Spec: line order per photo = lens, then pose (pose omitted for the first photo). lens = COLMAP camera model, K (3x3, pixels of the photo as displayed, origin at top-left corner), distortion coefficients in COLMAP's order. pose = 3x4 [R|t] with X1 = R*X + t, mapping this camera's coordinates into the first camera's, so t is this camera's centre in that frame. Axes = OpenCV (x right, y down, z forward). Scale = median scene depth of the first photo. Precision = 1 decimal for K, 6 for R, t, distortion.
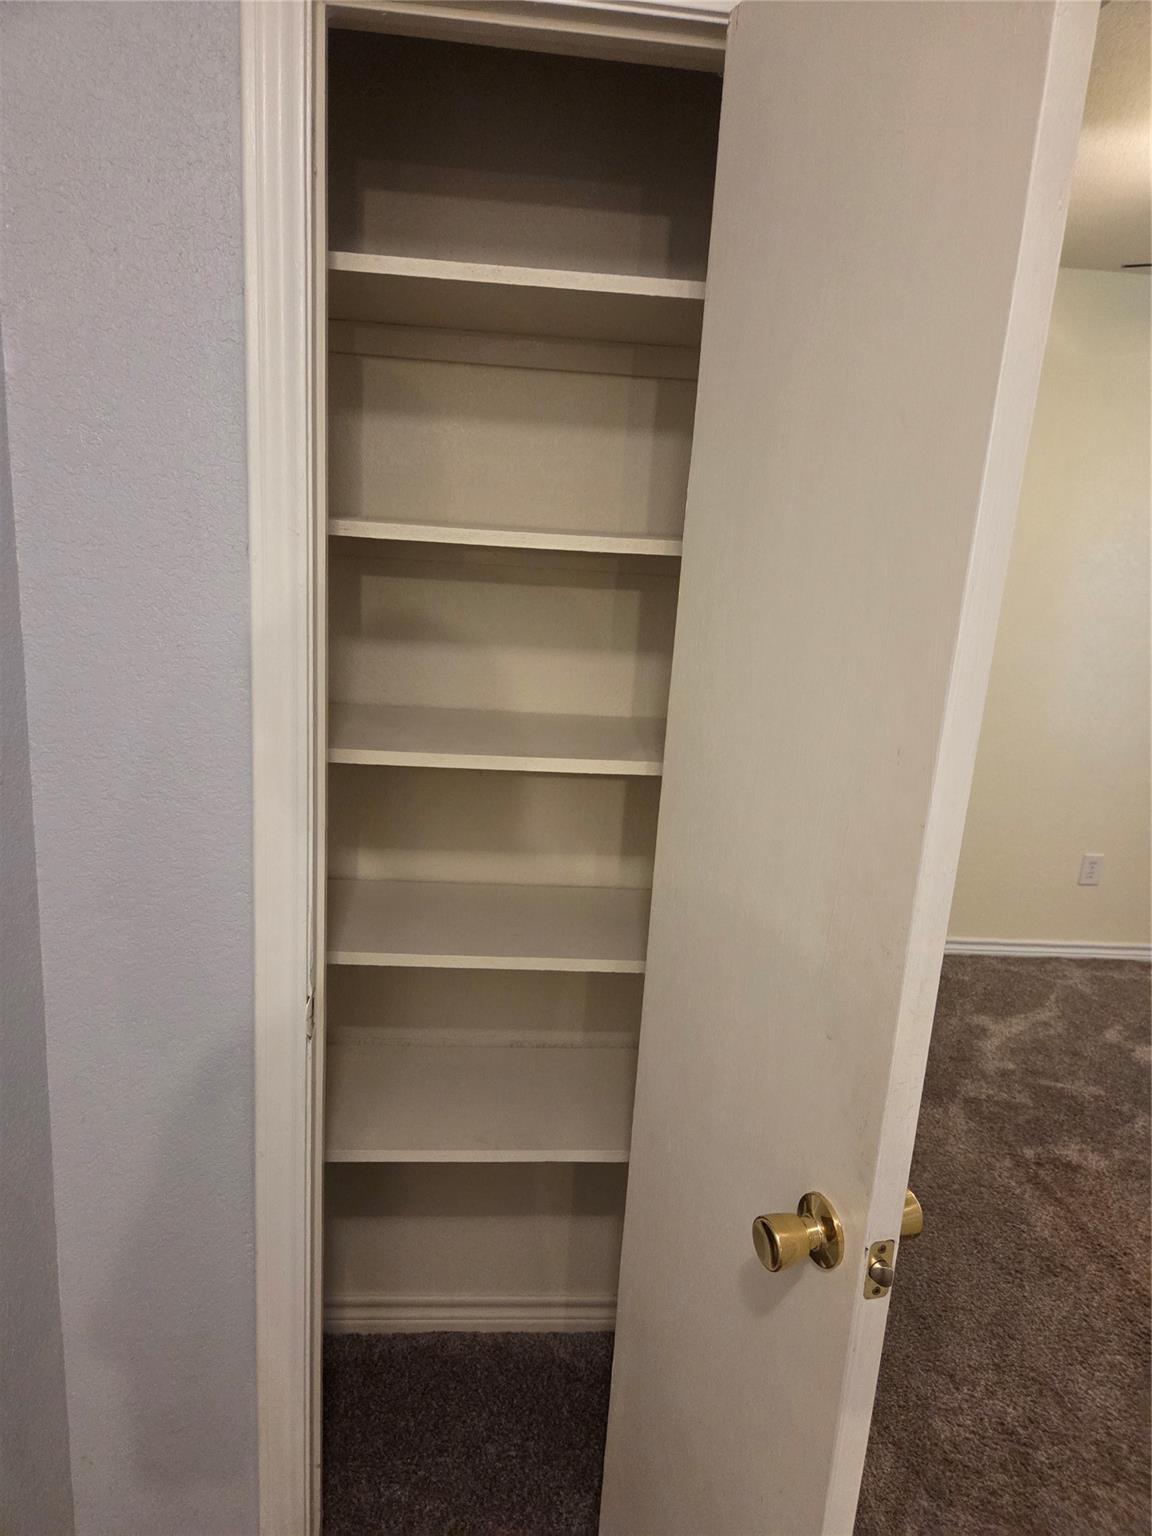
lens RADIAL K [[1022.0, 0, 576.3], [0, 1022.0, 771.1], [0, 0, 1]] dist [0.000581, -0.002497]
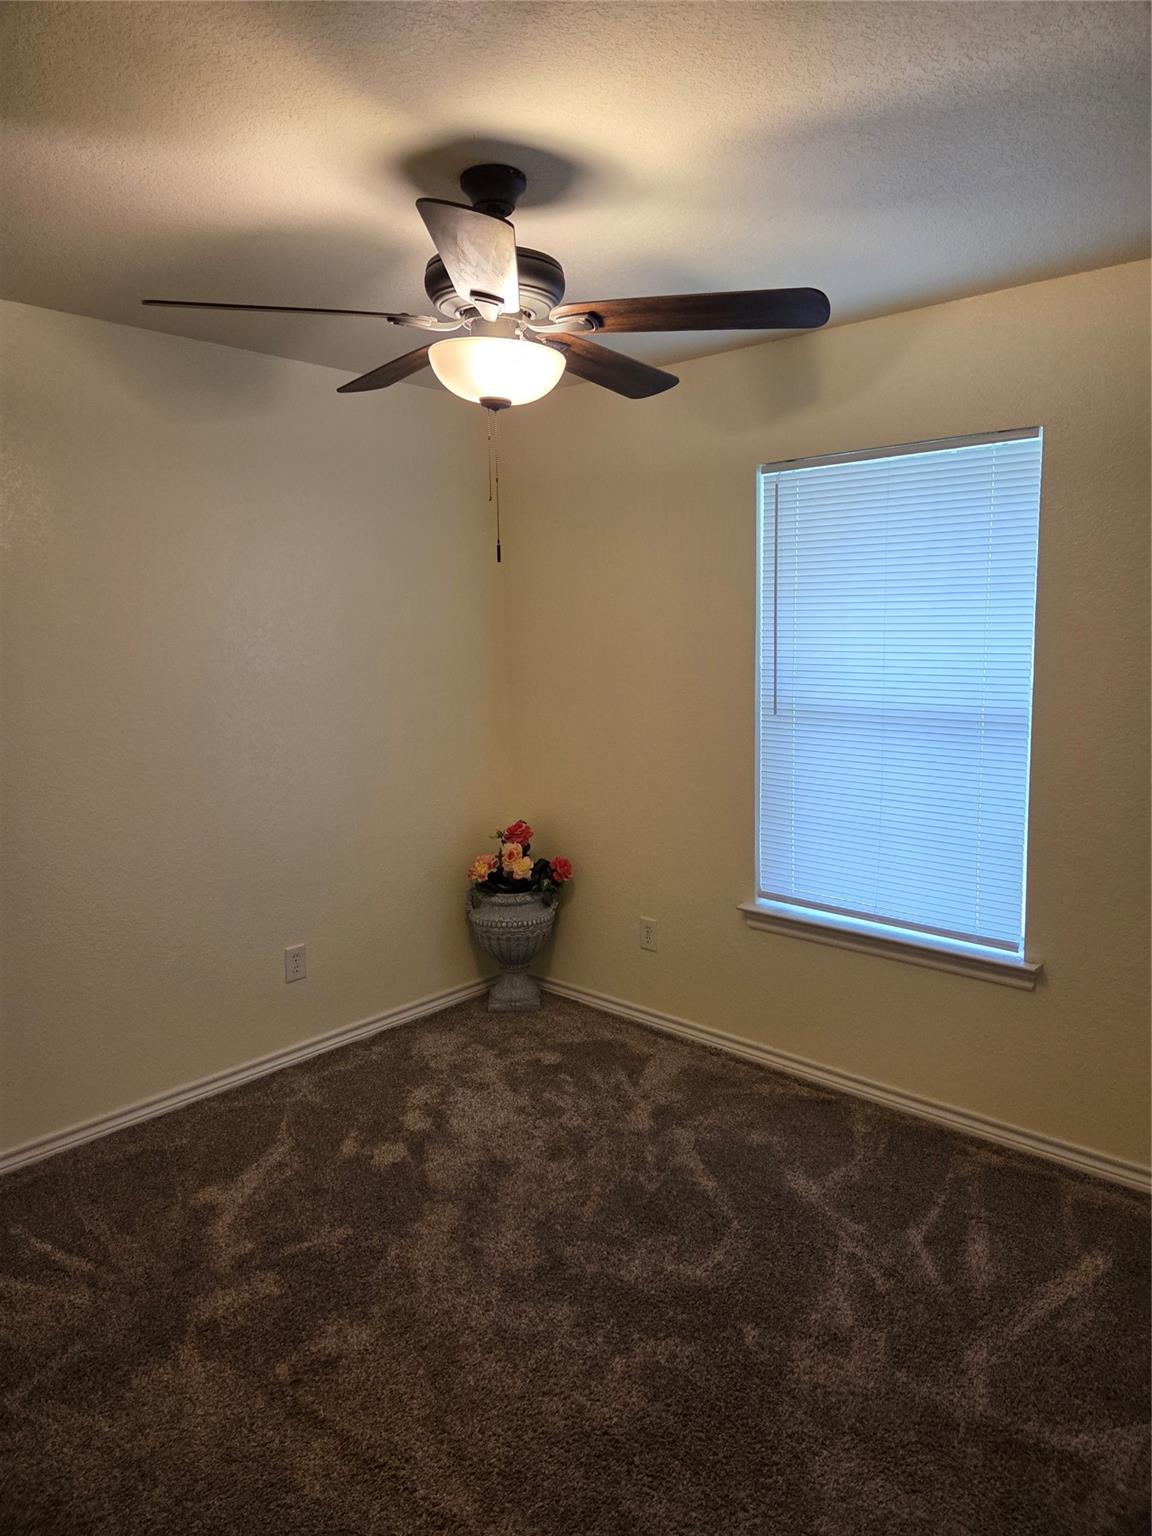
lens RADIAL K [[1022.0, 0, 576.6], [0, 1022.0, 767.0], [0, 0, 1]] dist [0.000581, -0.002497]
pose [[0.722827, -0.166750, 0.670608, 0.119517], [0.215665, 0.976413, 0.010331, -0.042373], [-0.656513, 0.137160, 0.741740, 0.145733]]
